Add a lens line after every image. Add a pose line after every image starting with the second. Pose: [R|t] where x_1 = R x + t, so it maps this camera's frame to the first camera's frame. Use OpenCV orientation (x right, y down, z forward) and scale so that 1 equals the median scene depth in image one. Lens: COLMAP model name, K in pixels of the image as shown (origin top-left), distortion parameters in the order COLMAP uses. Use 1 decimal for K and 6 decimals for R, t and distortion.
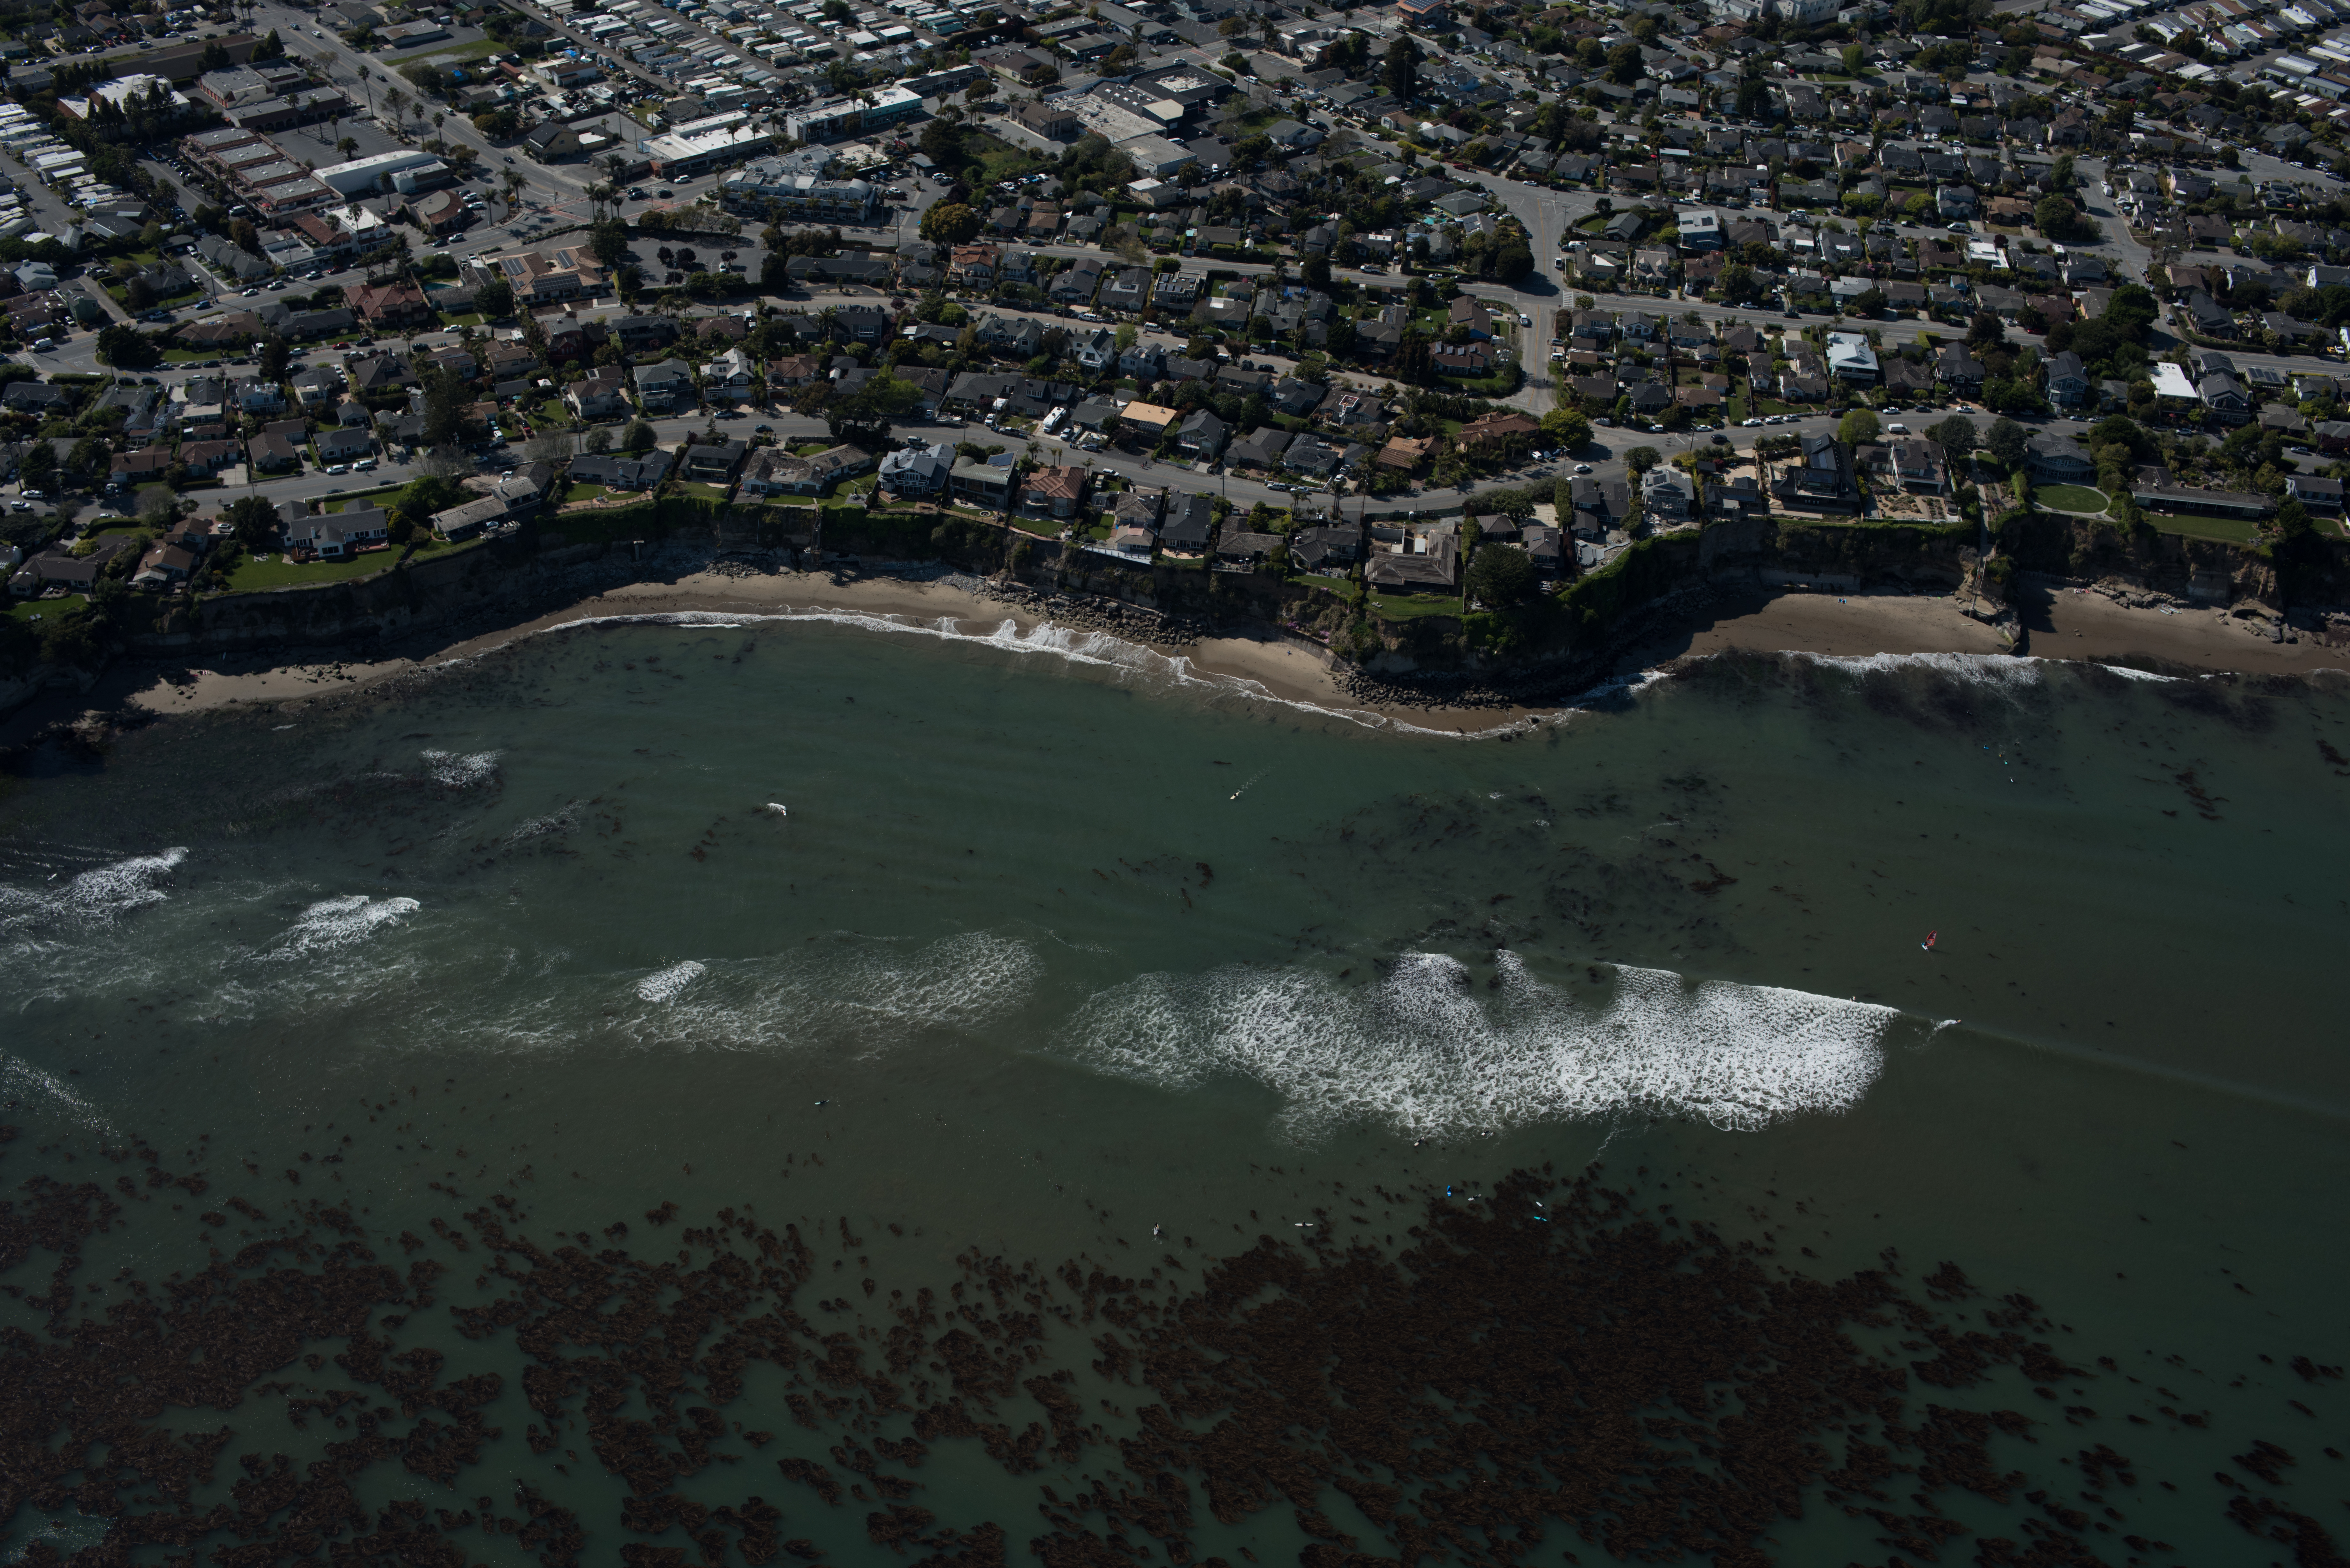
lens RADIAL K [[2685.0, 0, 1175.0], [0, 2685.0, 784.0], [0, 0, 1]] dist [-0.118775, 0.139089]
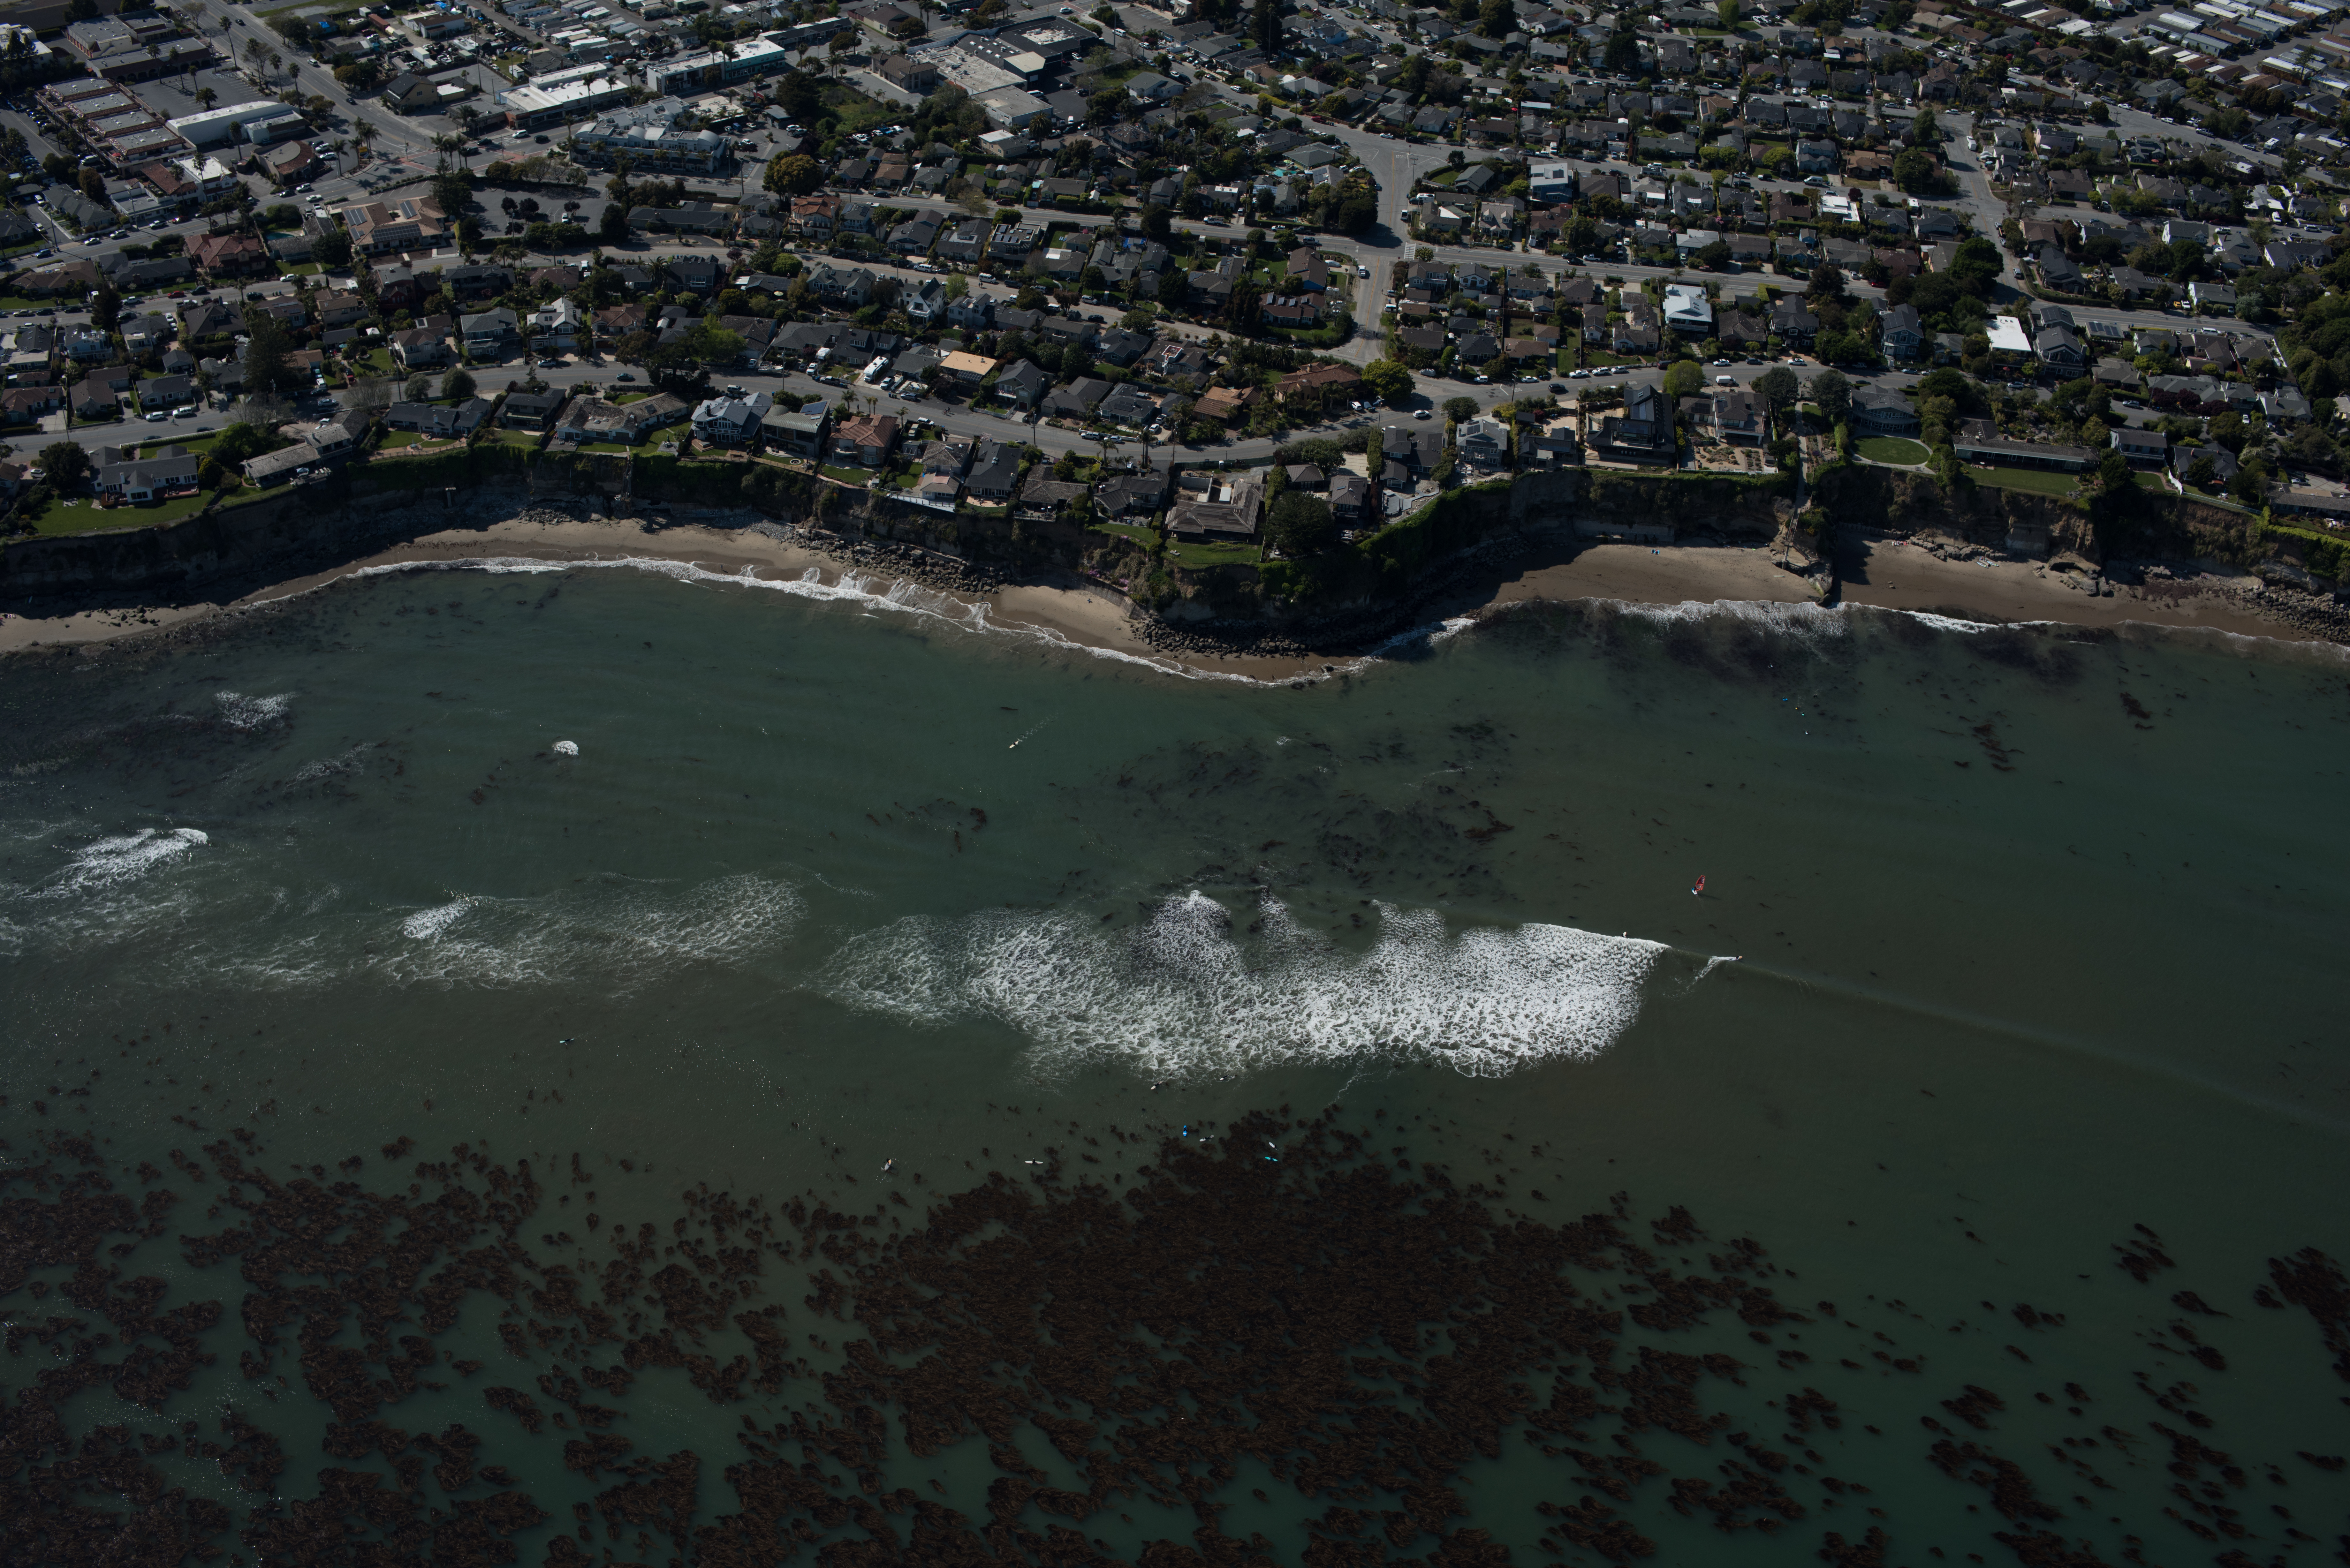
lens RADIAL K [[2685.0, 0, 1175.0], [0, 2685.0, 784.0], [0, 0, 1]] dist [-0.118775, 0.139089]
pose [[0.999979, 0.004897, -0.004325, 0.066248], [-0.004839, 0.999900, 0.013287, 0.005171], [0.004390, -0.013266, 0.999902, -0.003224]]
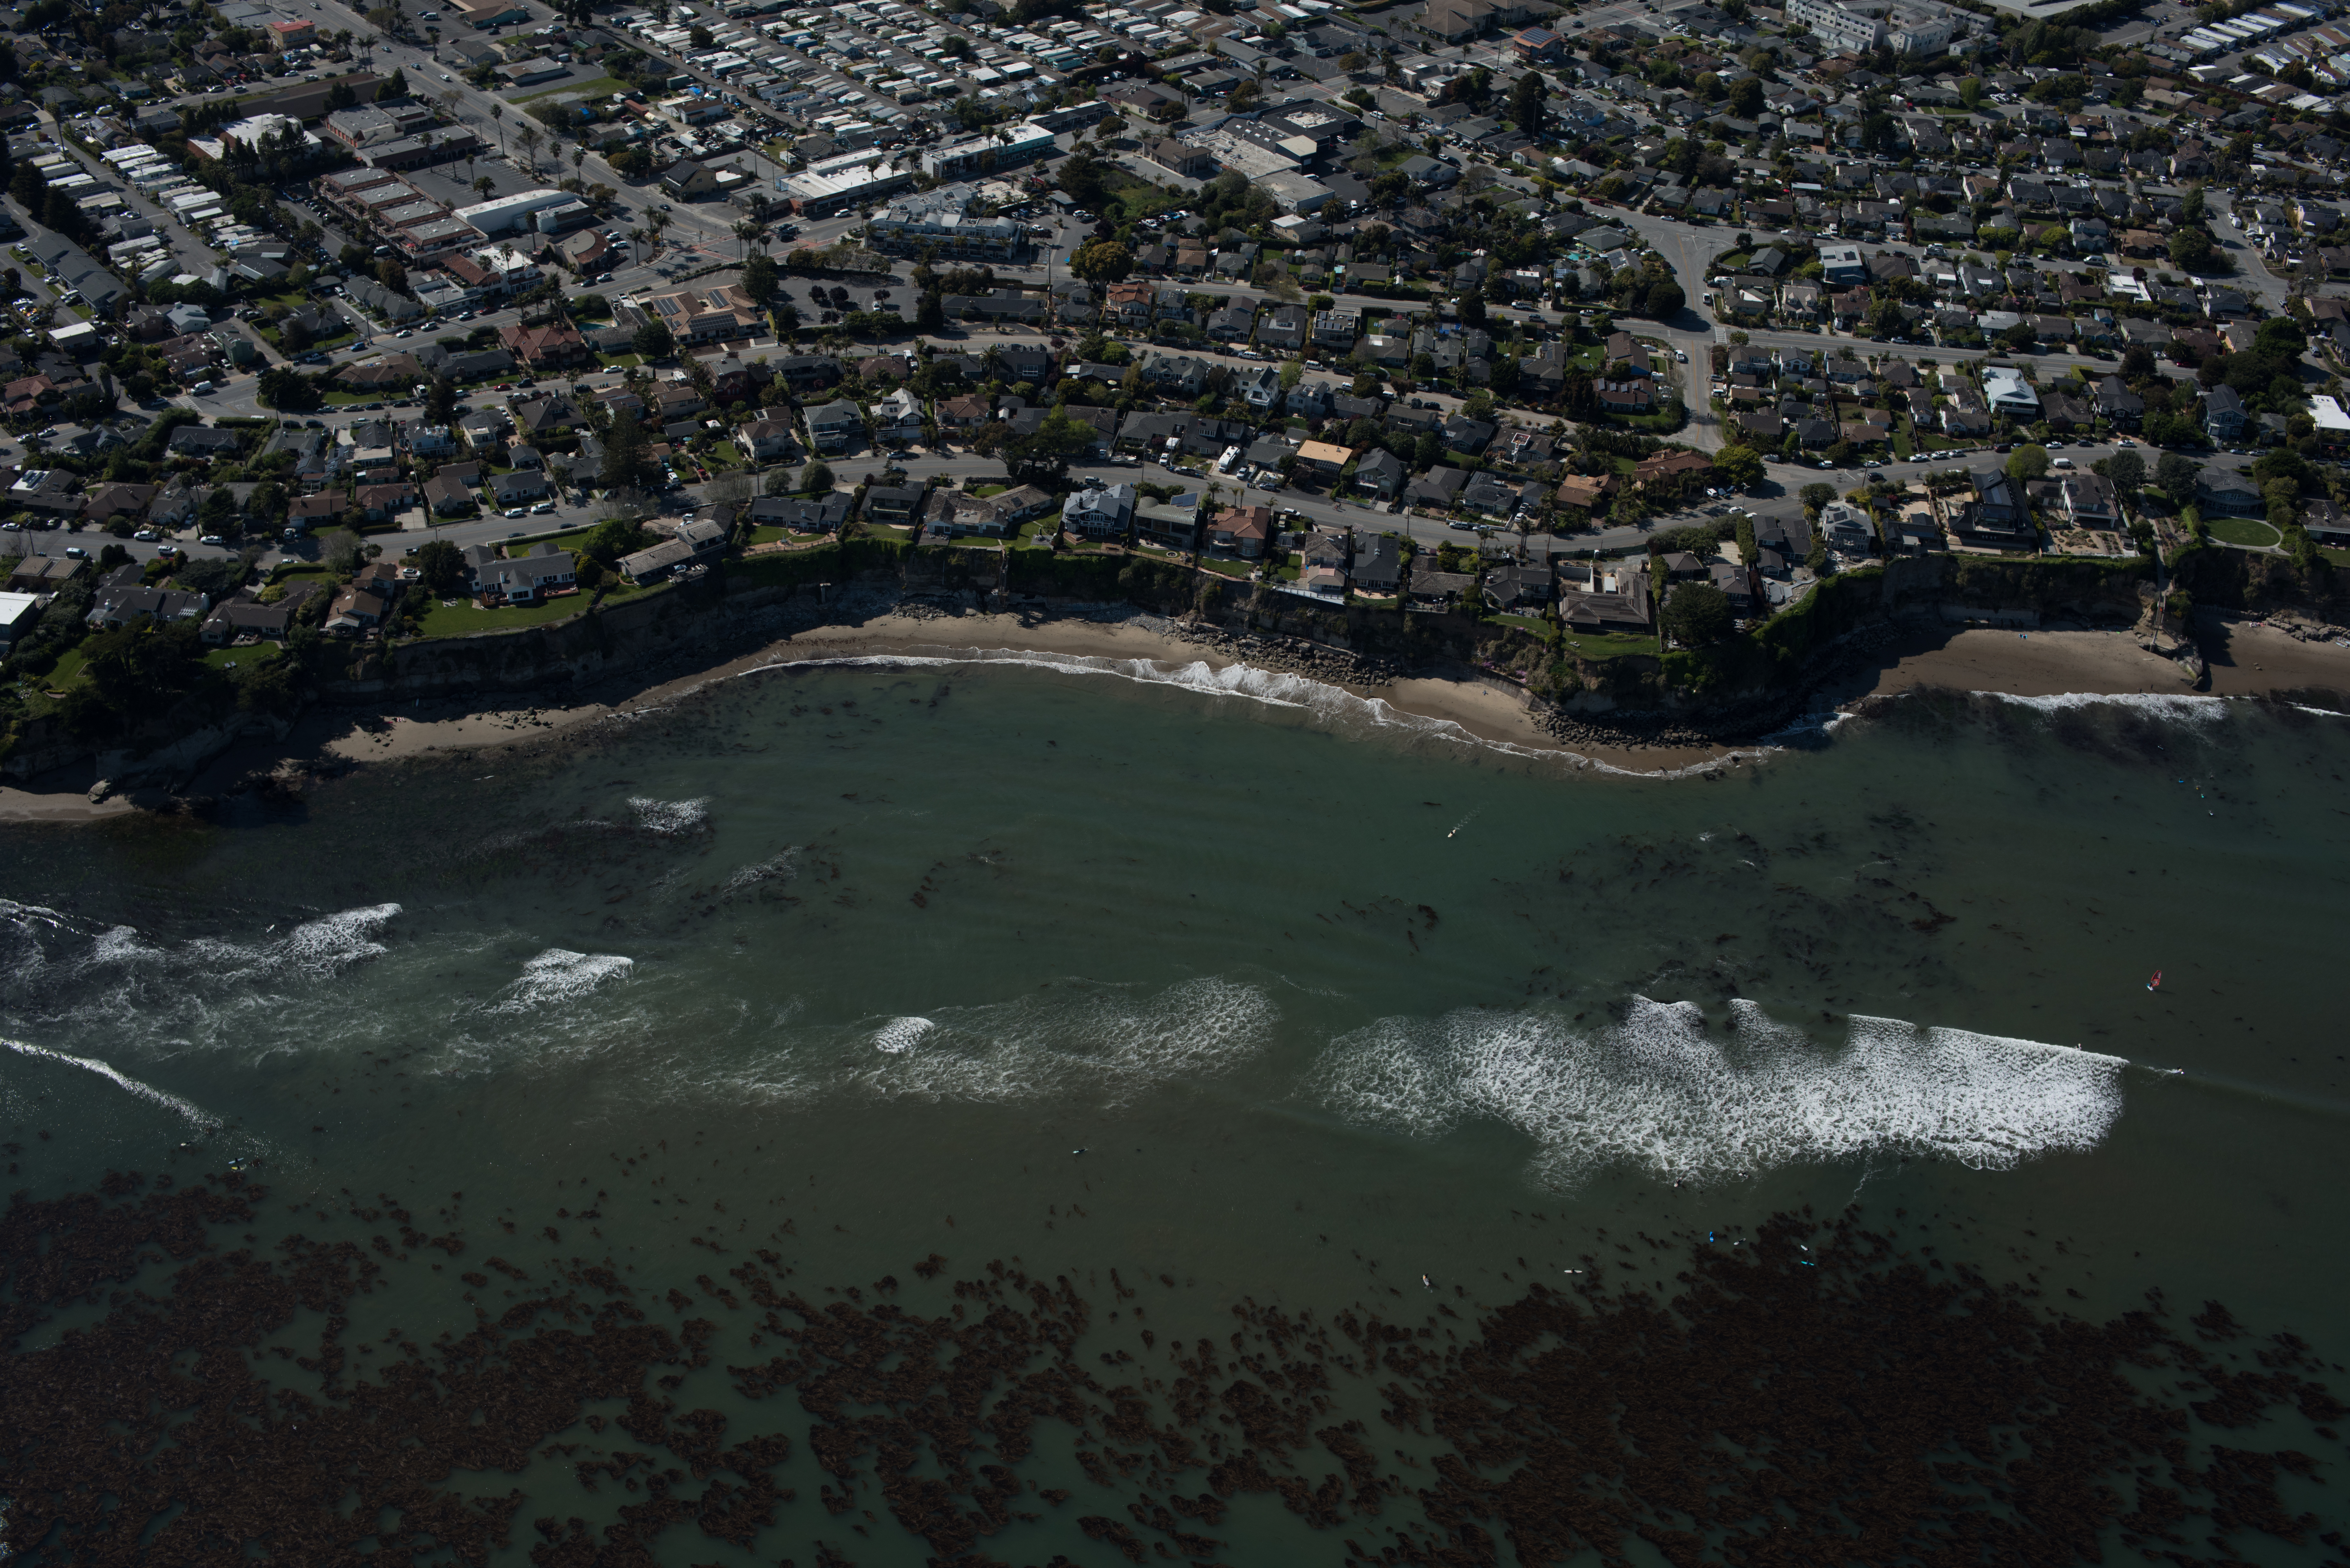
lens RADIAL K [[2685.0, 0, 1175.0], [0, 2685.0, 784.0], [0, 0, 1]] dist [-0.118775, 0.139089]
pose [[0.999957, -0.006904, 0.006267, -0.066338], [0.006963, 0.999931, -0.009504, -0.005232], [-0.006201, 0.009547, 0.999935, 0.003371]]
